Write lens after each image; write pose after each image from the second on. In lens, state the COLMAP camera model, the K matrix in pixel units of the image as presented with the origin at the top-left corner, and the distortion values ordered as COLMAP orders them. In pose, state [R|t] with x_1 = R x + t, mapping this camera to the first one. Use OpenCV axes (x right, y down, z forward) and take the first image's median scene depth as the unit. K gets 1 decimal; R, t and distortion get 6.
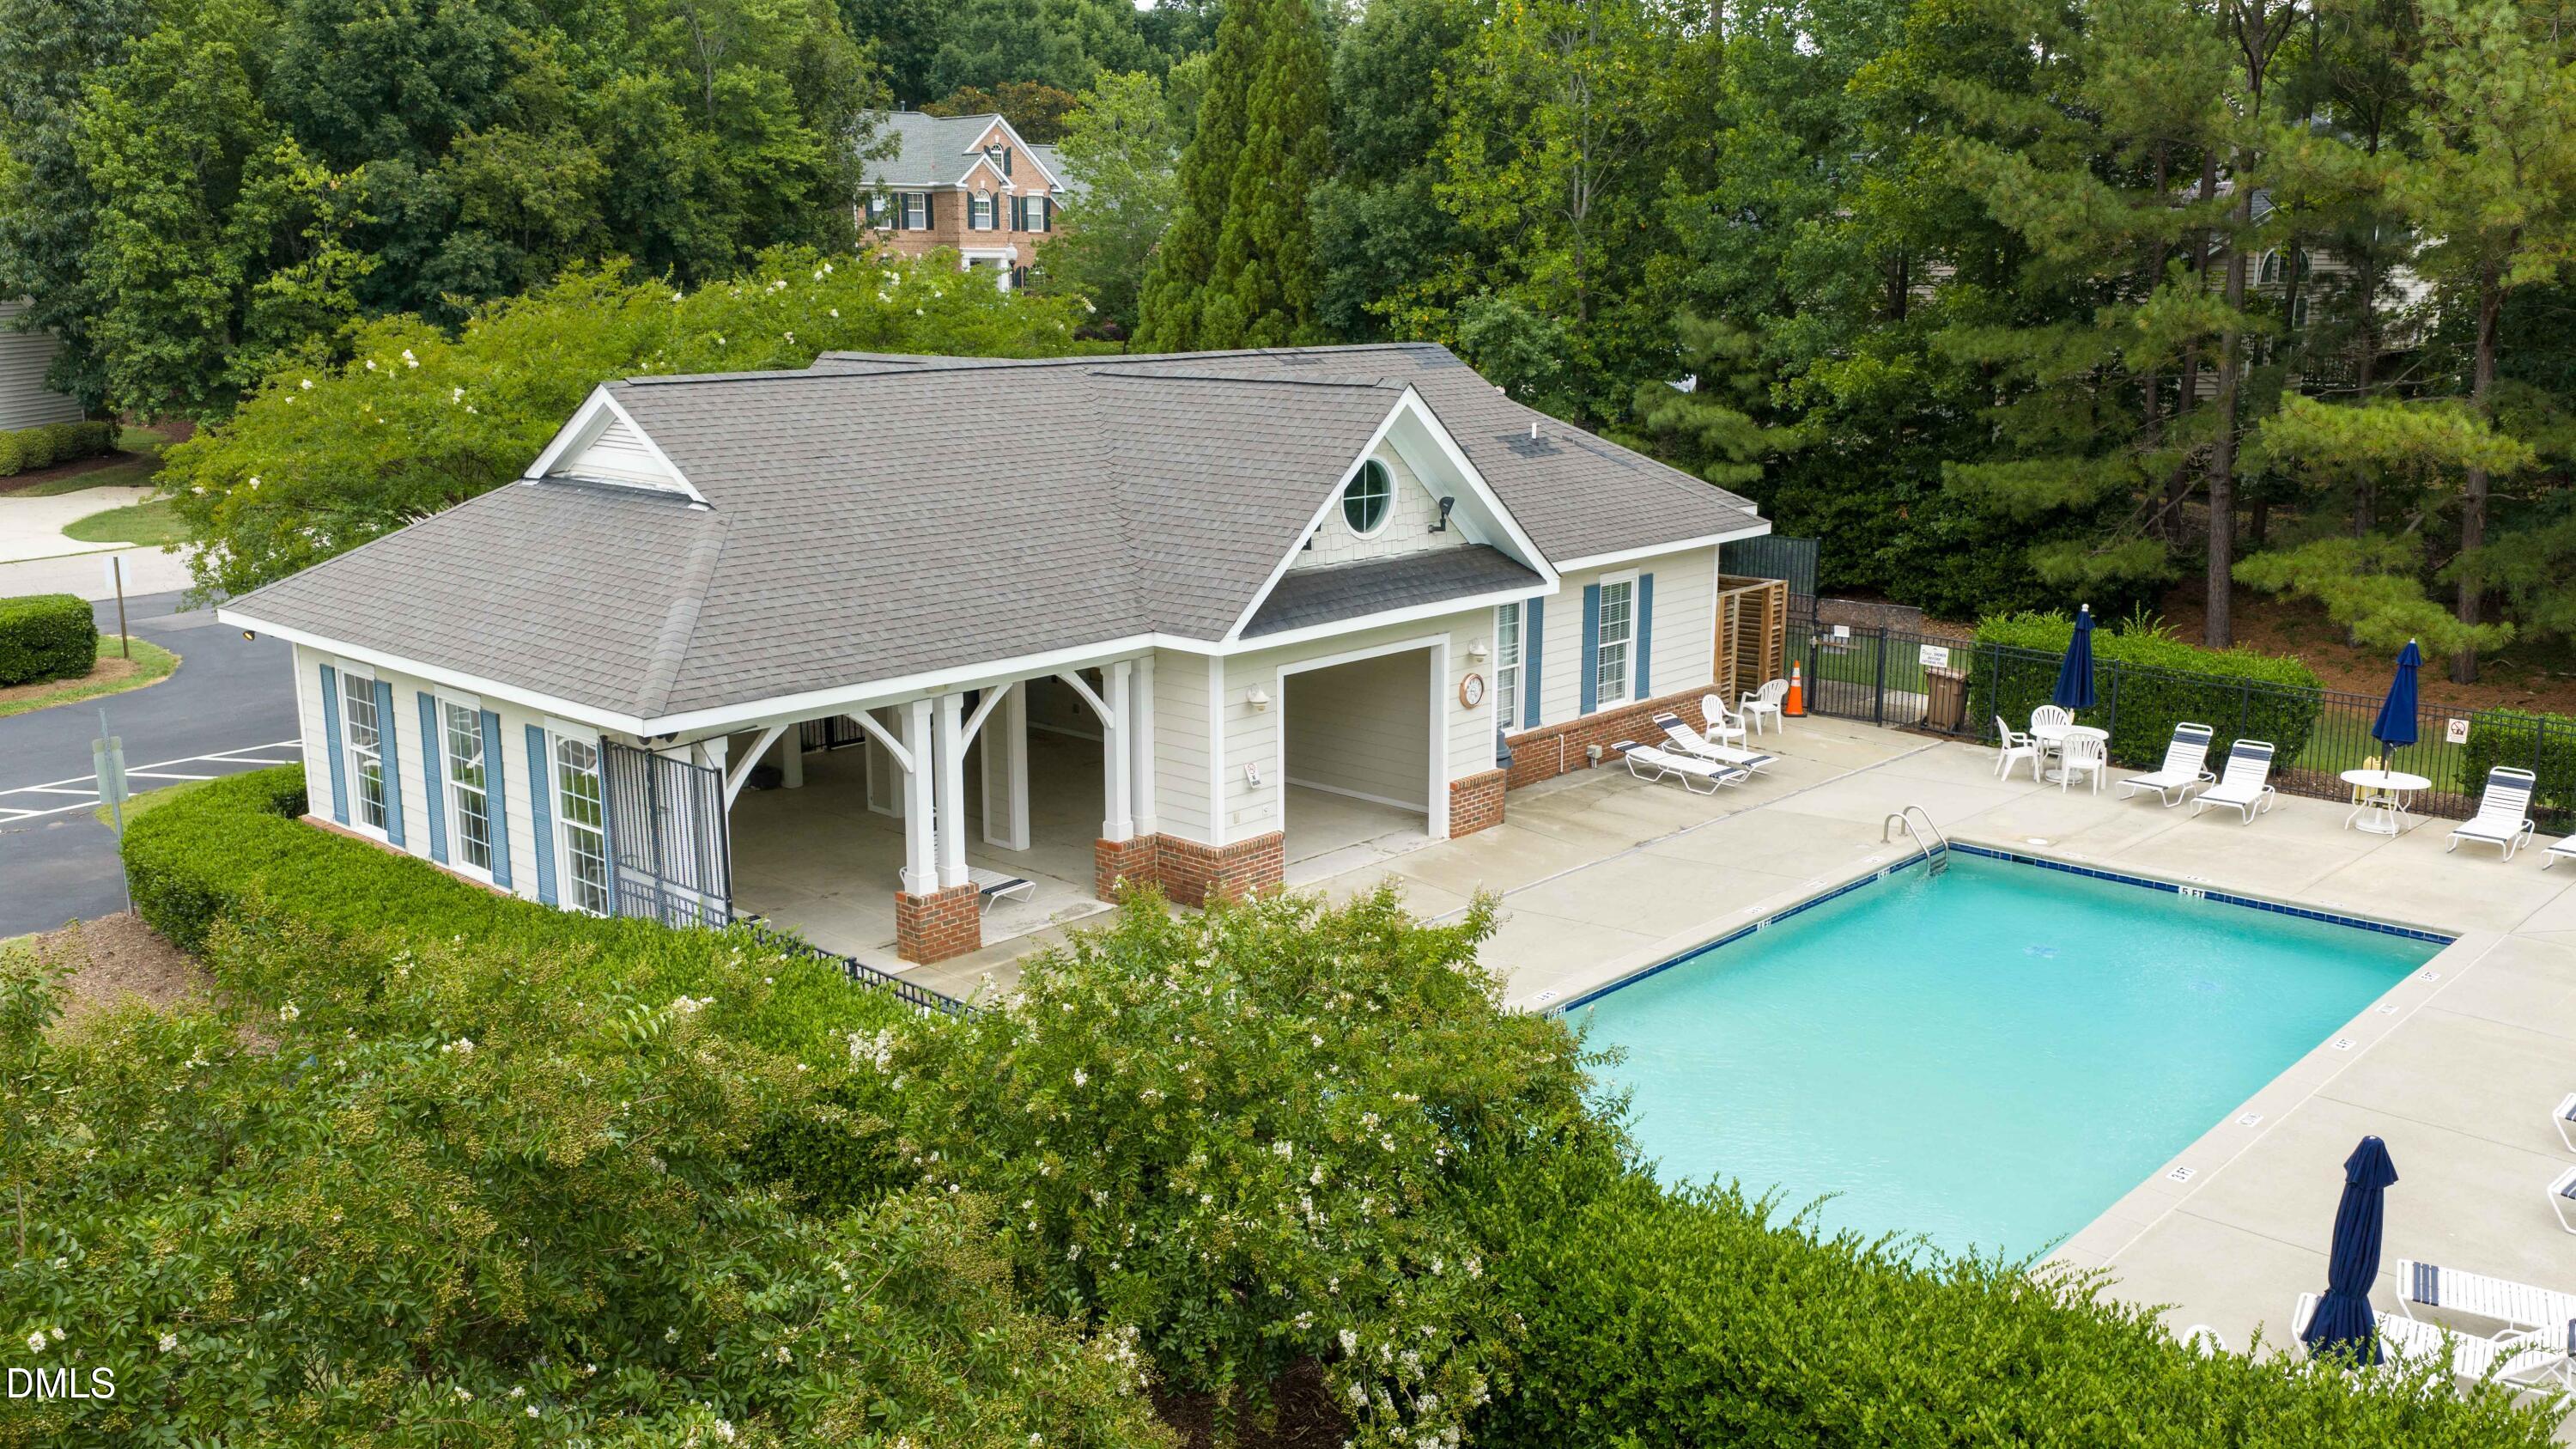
lens RADIAL K [[2154.3, 0, 1288.0], [0, 2154.3, 724.5], [0, 0, 1]] dist [0.002313, -0.009195]
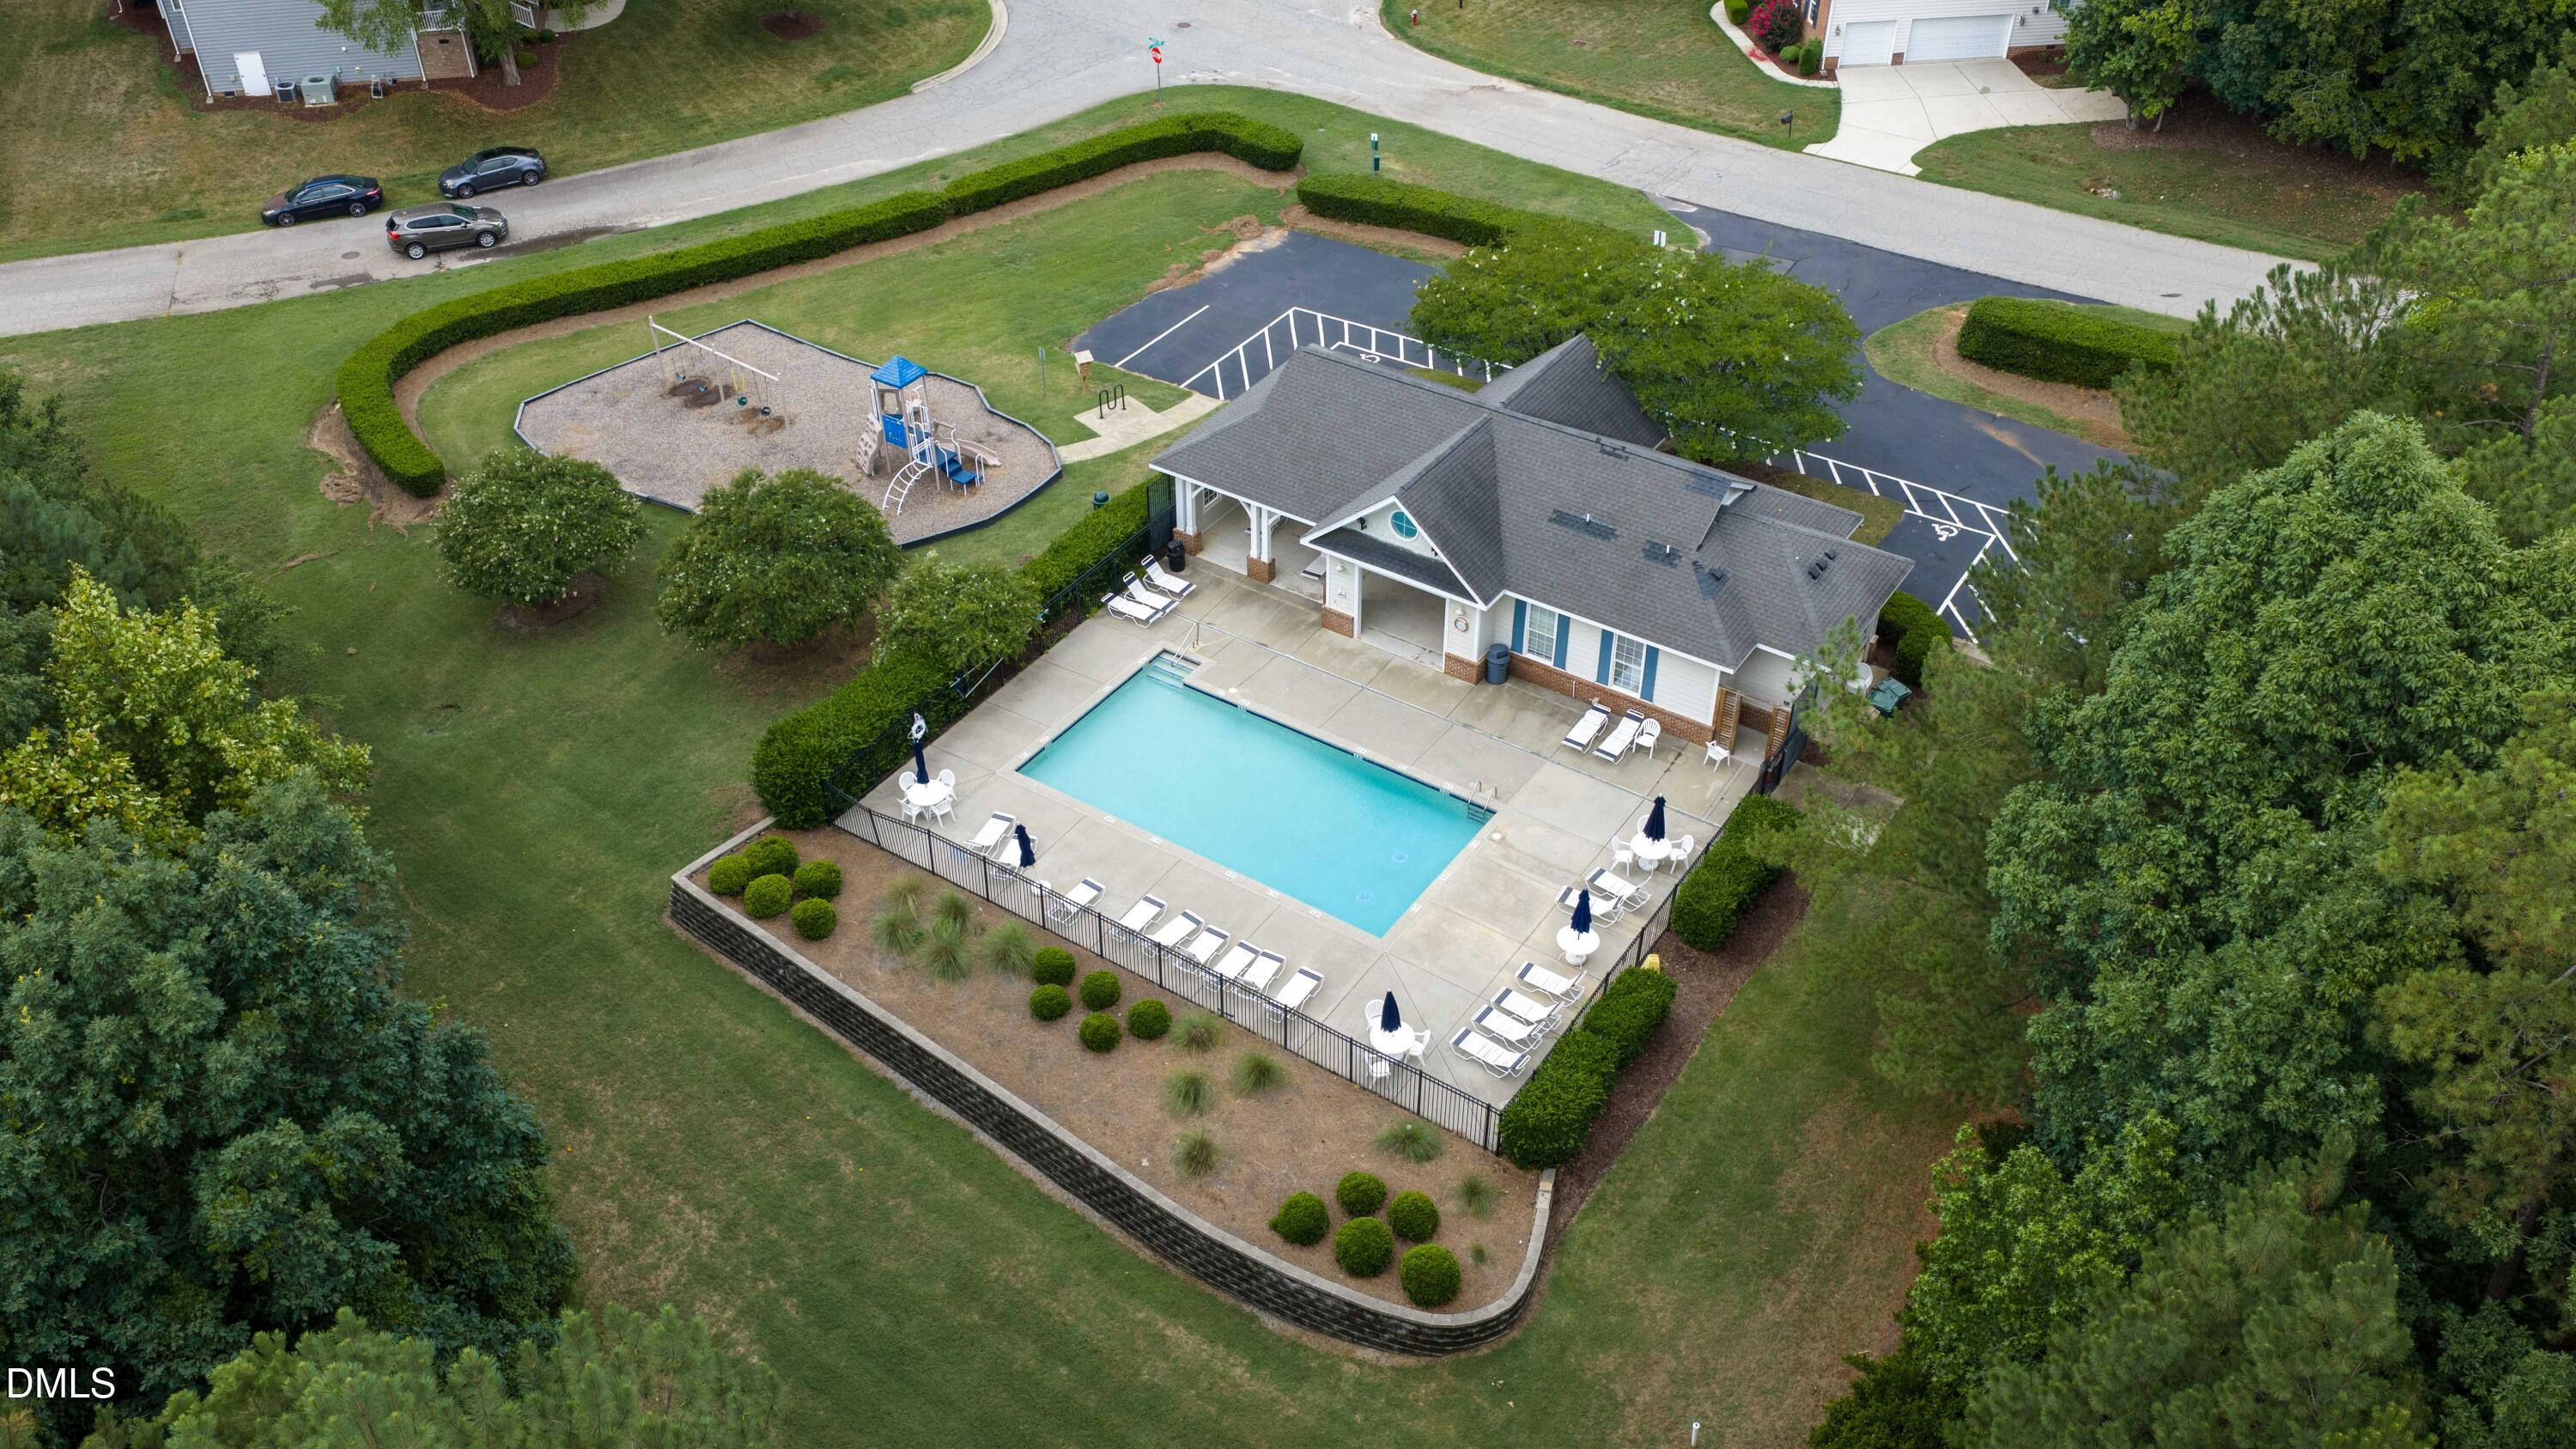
lens RADIAL K [[2154.3, 0, 1288.0], [0, 2154.3, 724.5], [0, 0, 1]] dist [0.002313, -0.009195]
pose [[0.158074, 0.599123, -0.784898, 1.852122], [-0.211891, 0.796956, 0.565653, -1.146555], [0.964425, 0.076898, 0.252927, 0.269831]]
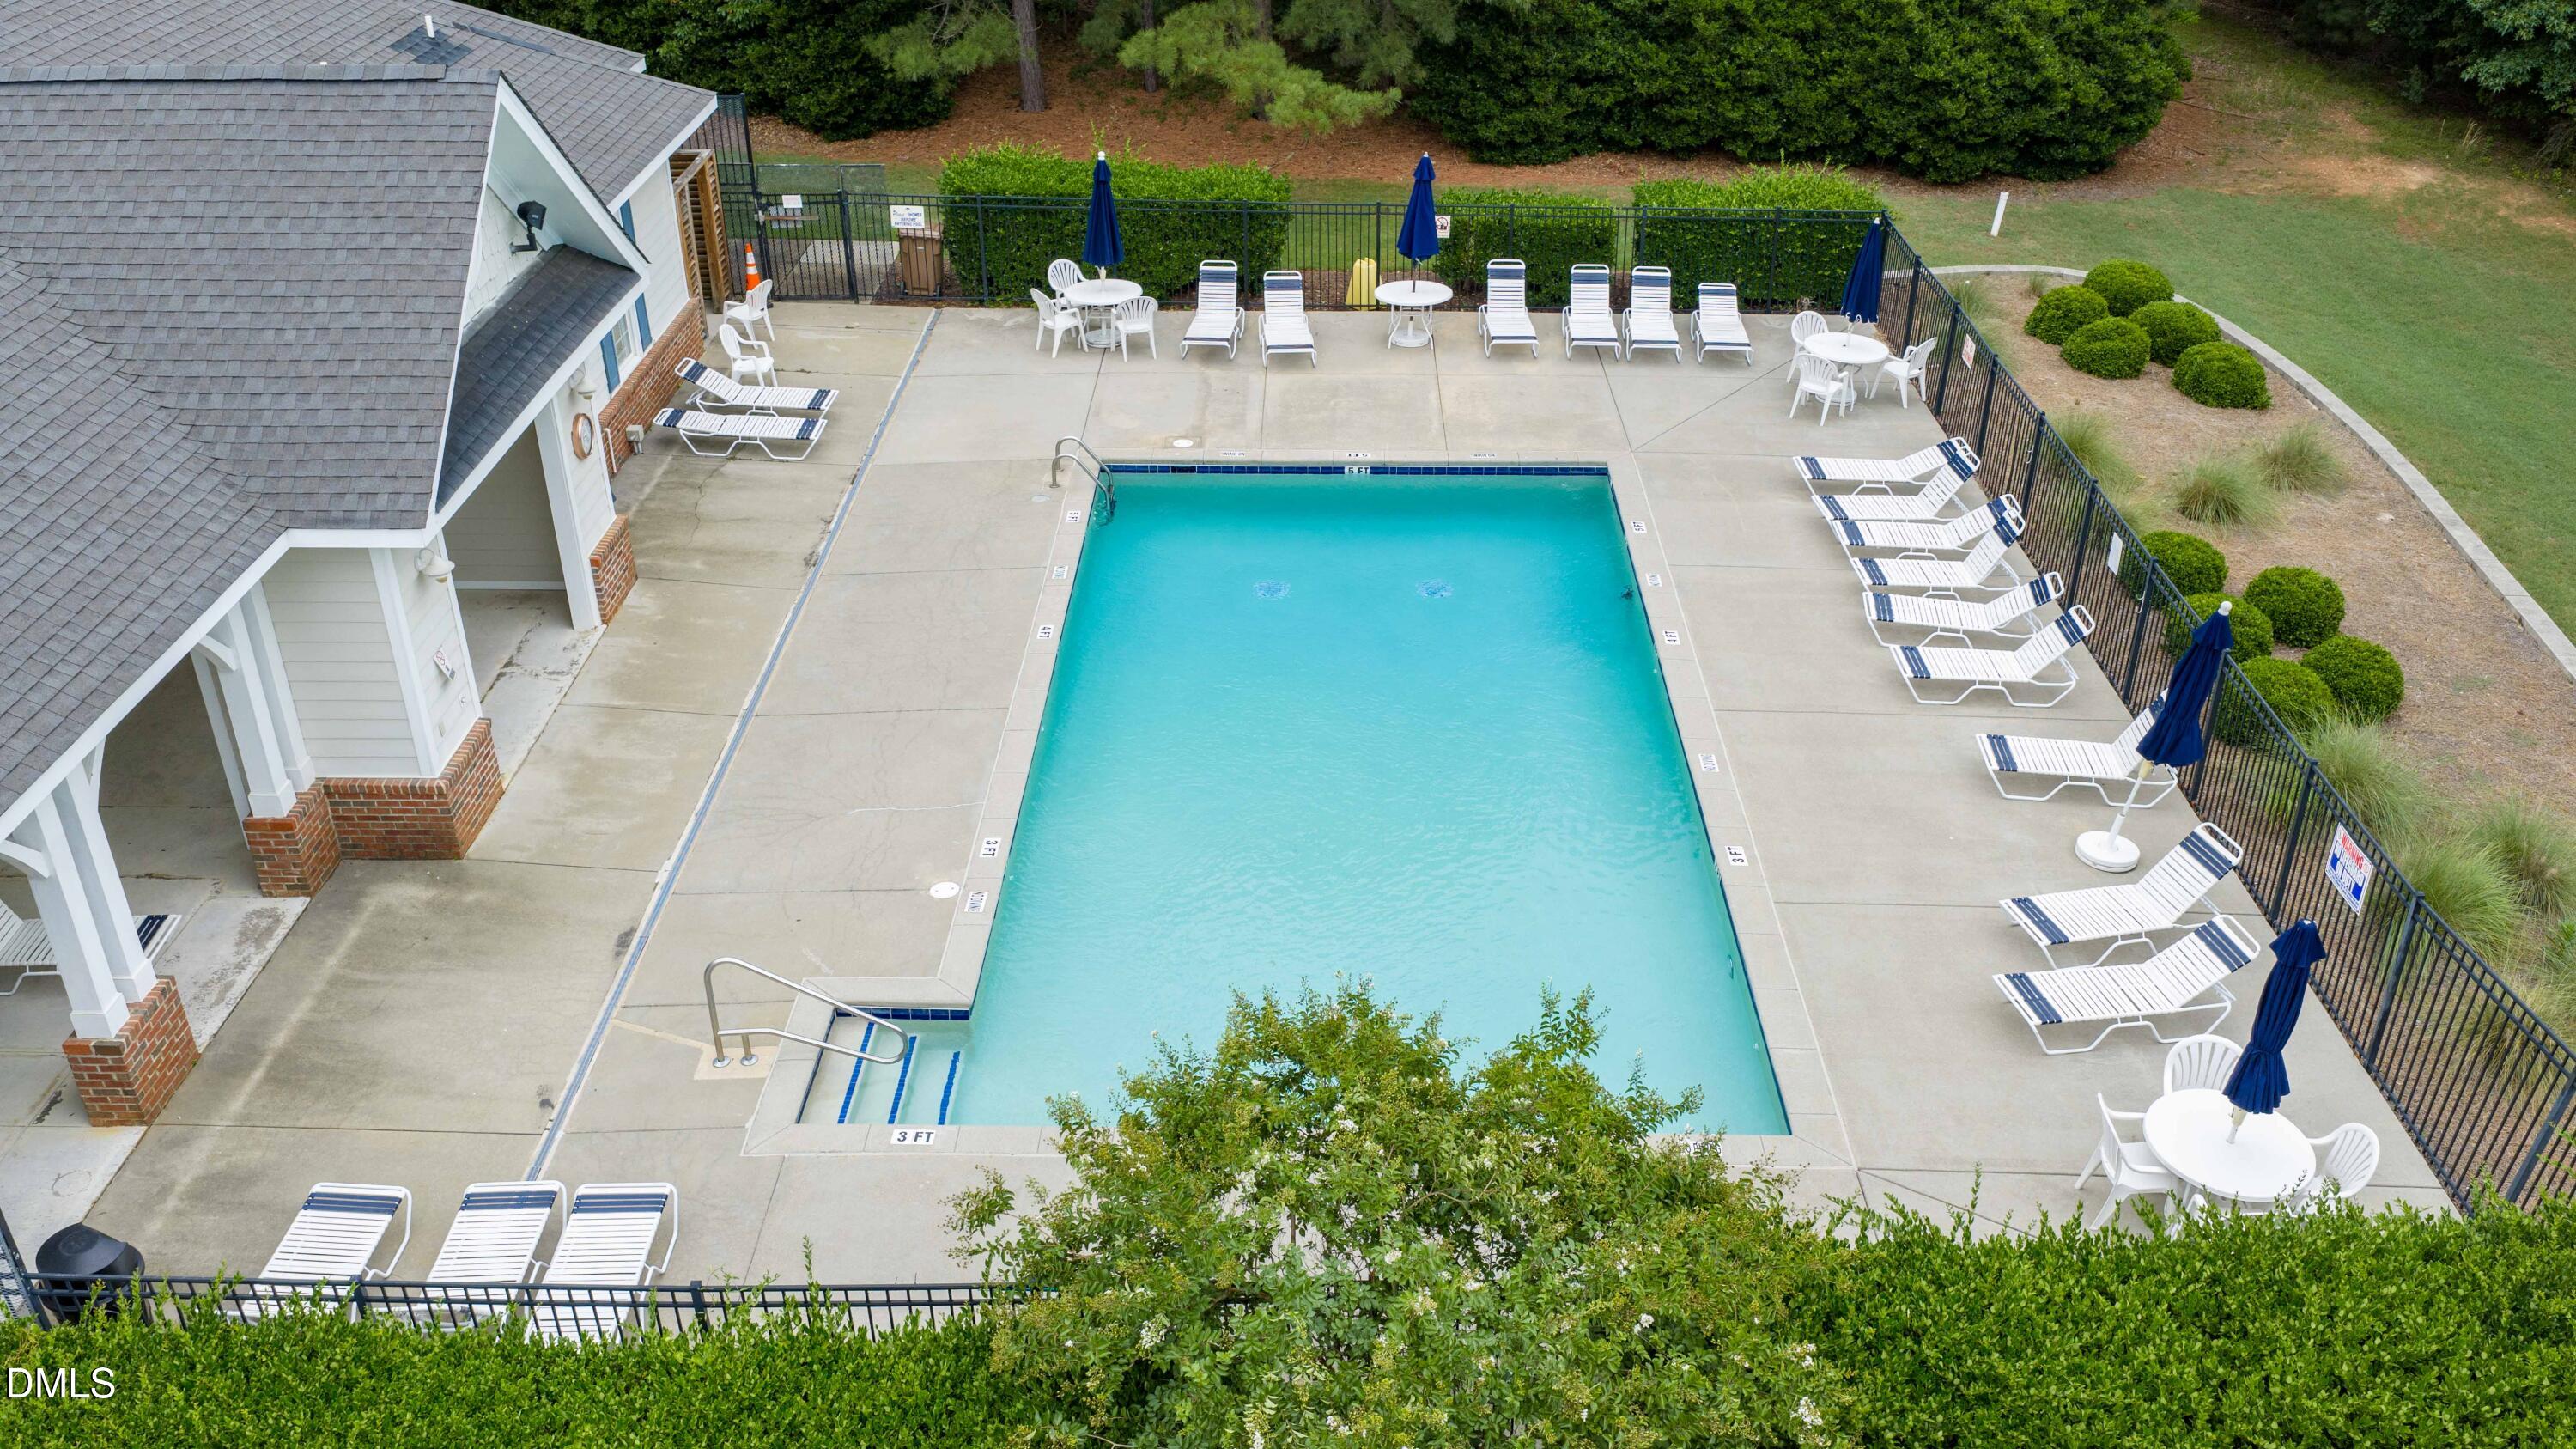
lens RADIAL K [[2154.3, 0, 1288.0], [0, 2154.3, 724.5], [0, 0, 1]] dist [0.002313, -0.009195]
pose [[0.747075, -0.327644, 0.578384, -0.205750], [0.137879, 0.927546, 0.347345, -0.152810], [-0.650283, -0.179745, 0.738122, 0.243664]]
